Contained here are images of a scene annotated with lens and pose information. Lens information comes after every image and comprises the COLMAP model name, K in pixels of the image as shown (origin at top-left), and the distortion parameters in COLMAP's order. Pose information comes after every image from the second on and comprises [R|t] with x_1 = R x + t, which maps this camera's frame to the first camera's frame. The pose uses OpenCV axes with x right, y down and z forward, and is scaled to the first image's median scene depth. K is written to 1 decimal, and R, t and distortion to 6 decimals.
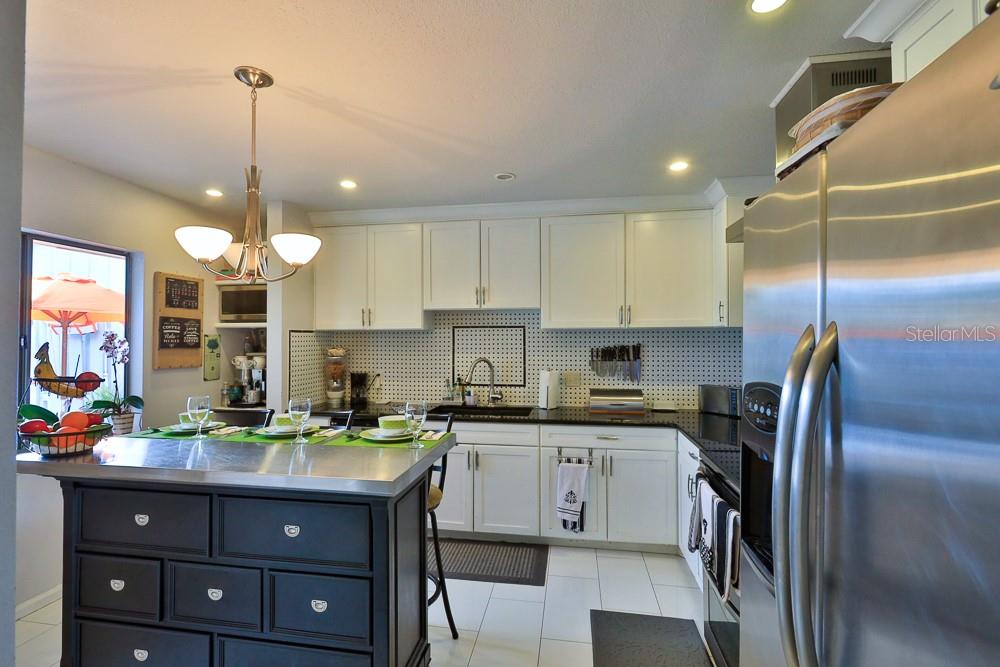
lens RADIAL K [[464.0, 0, 493.1], [0, 464.0, 331.7], [0, 0, 1]] dist [-0.004397, -0.000478]
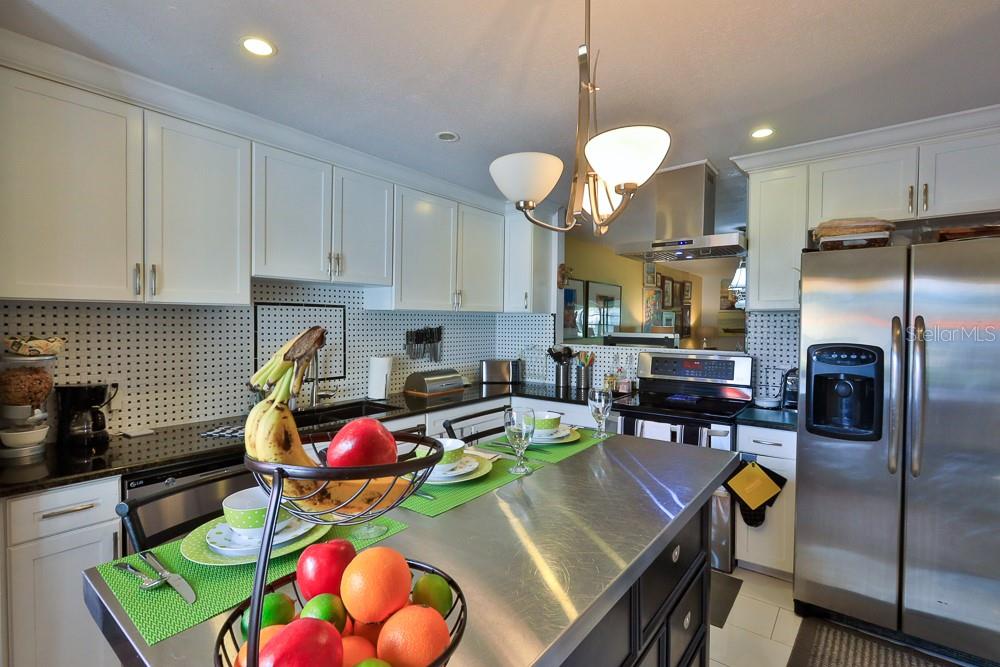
lens RADIAL K [[464.0, 0, 493.1], [0, 464.0, 331.7], [0, 0, 1]] dist [-0.004397, -0.000478]
pose [[0.477500, -0.014078, 0.878519, -0.547369], [-0.019252, 0.999464, 0.026480, 0.007535], [-0.878421, -0.029557, 0.476973, 0.375619]]
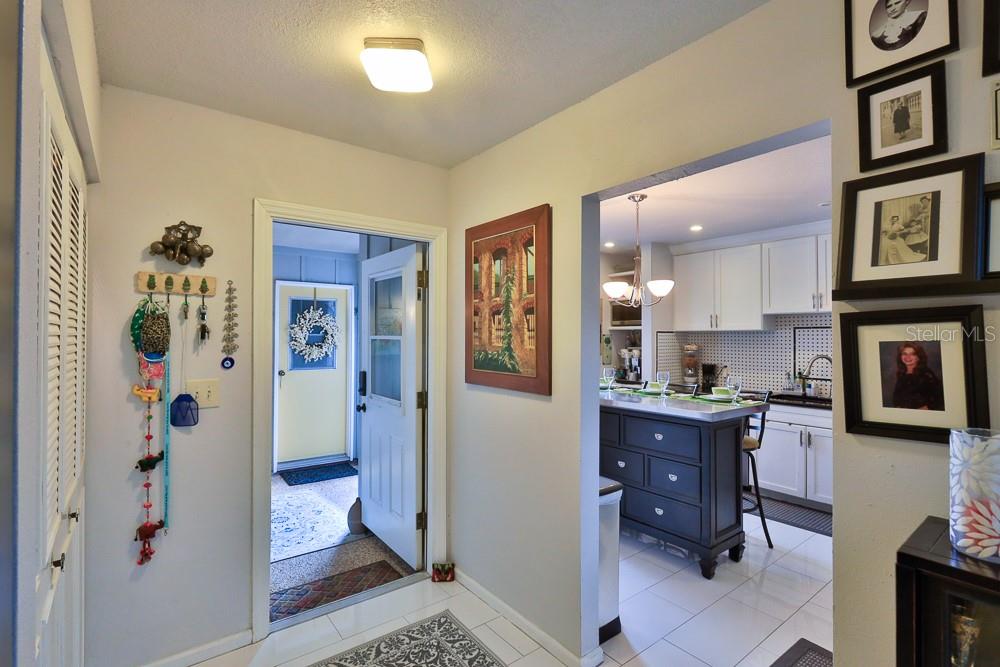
lens RADIAL K [[464.0, 0, 493.1], [0, 464.0, 331.7], [0, 0, 1]] dist [-0.004397, -0.000478]
pose [[0.731010, -0.004297, -0.682353, 0.159157], [0.005911, 0.999983, 0.000036, -0.005111], [0.682341, -0.004060, 0.731022, -0.368448]]
